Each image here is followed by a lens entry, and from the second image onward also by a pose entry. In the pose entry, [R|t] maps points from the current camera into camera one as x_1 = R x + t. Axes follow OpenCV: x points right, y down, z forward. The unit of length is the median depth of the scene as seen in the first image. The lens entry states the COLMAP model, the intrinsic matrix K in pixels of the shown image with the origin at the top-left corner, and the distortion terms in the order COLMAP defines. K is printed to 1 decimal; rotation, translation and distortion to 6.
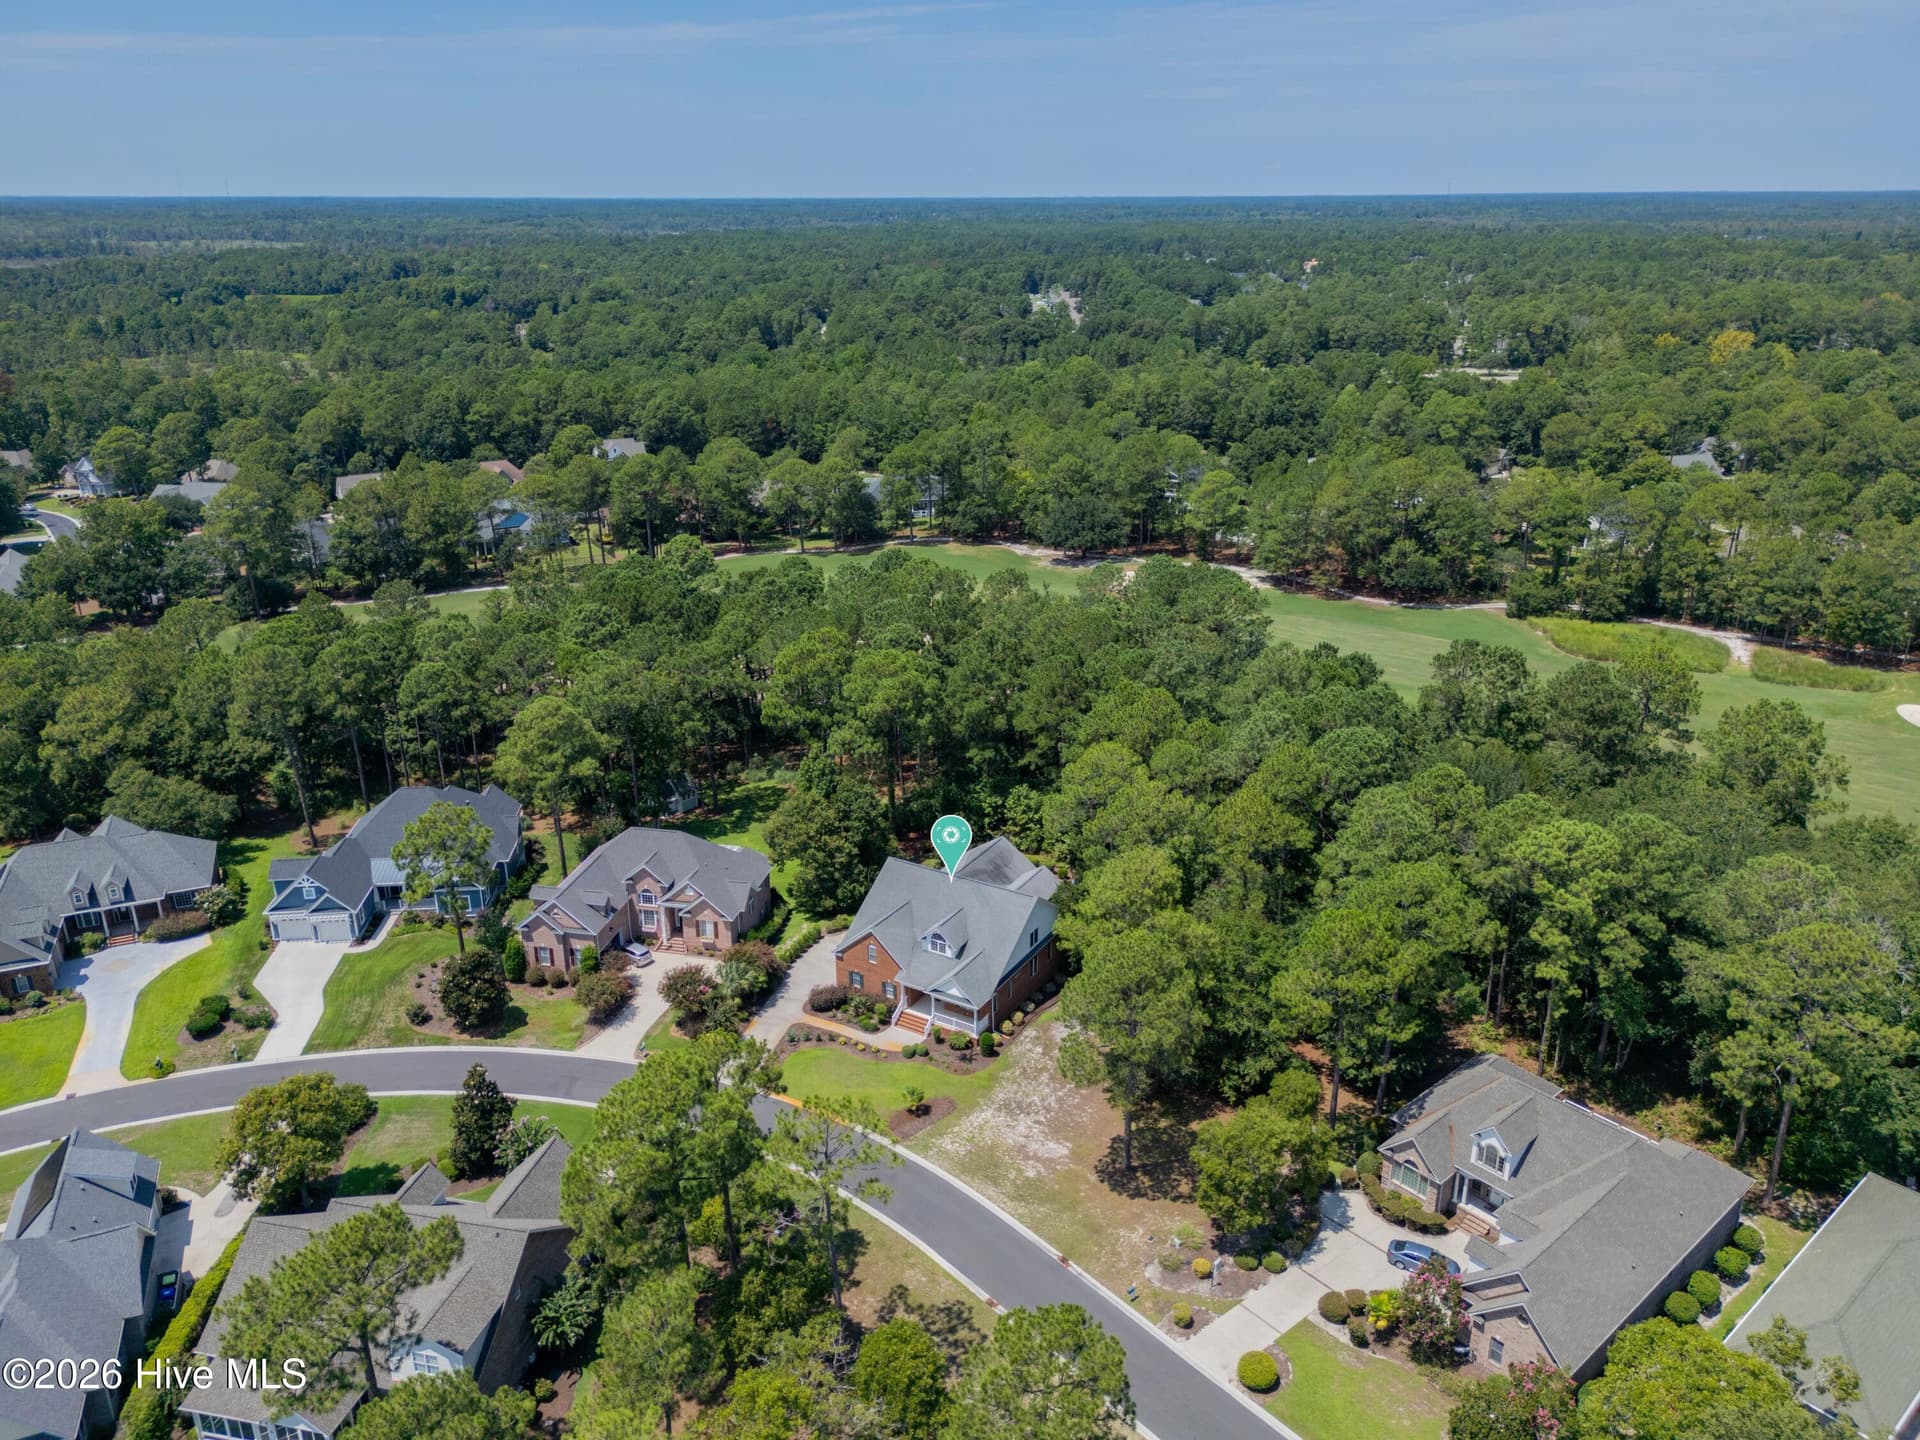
lens RADIAL K [[1403.7, 0, 960.0], [0, 1403.7, 720.0], [0, 0, 1]] dist [0.081248, -0.094603]
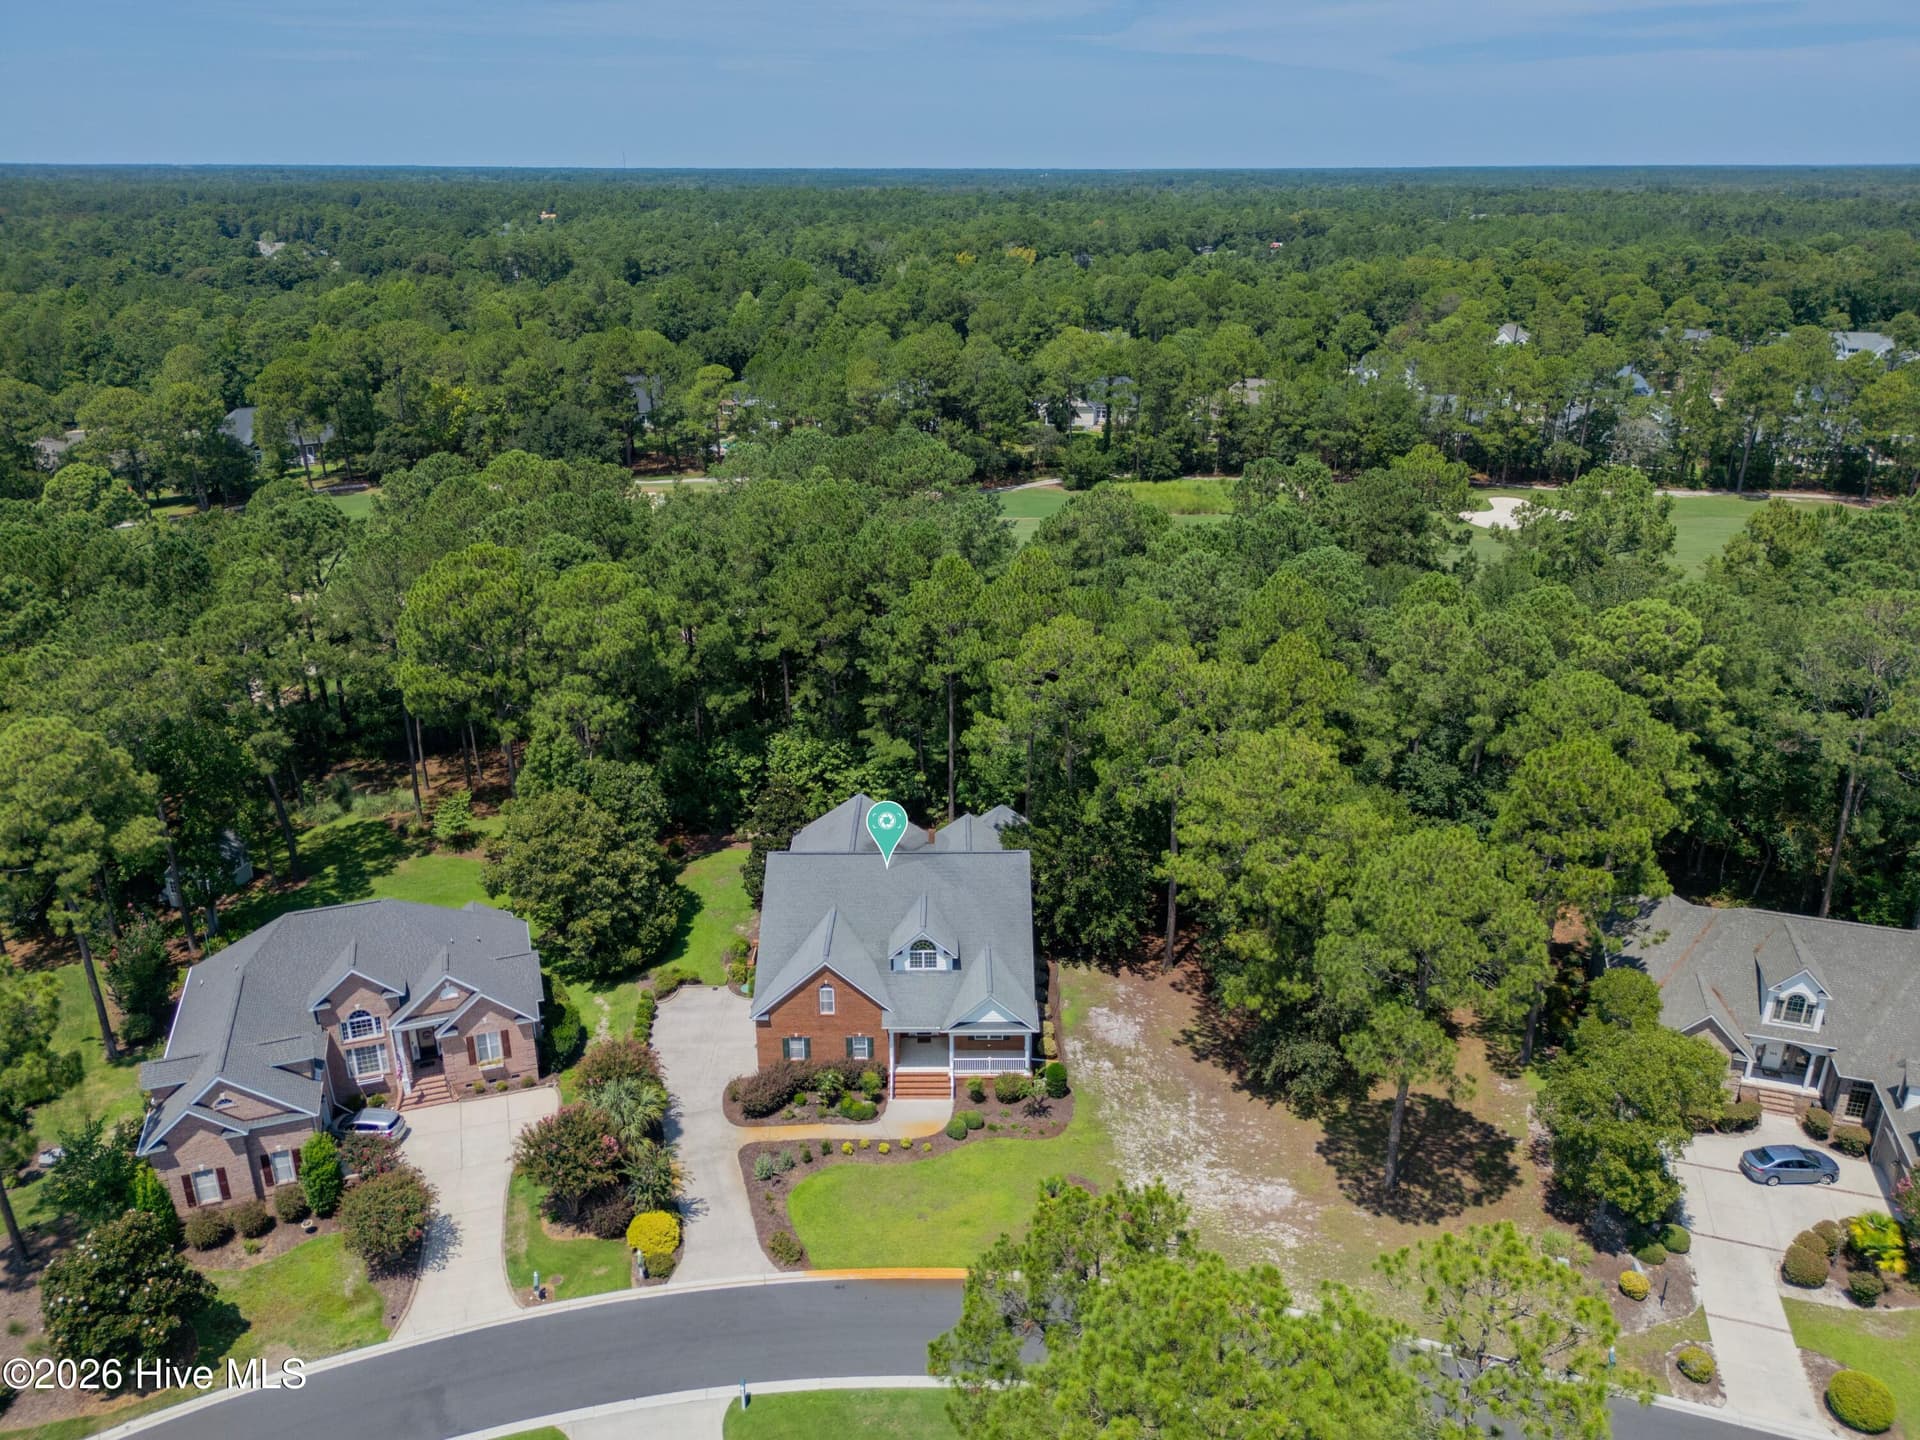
lens RADIAL K [[1403.7, 0, 960.0], [0, 1403.7, 720.0], [0, 0, 1]] dist [0.081248, -0.094603]
pose [[0.856097, -0.185989, 0.482190, -0.269201], [0.179563, 0.981919, 0.059941, 0.014823], [-0.484619, 0.035268, 0.874014, 0.383339]]
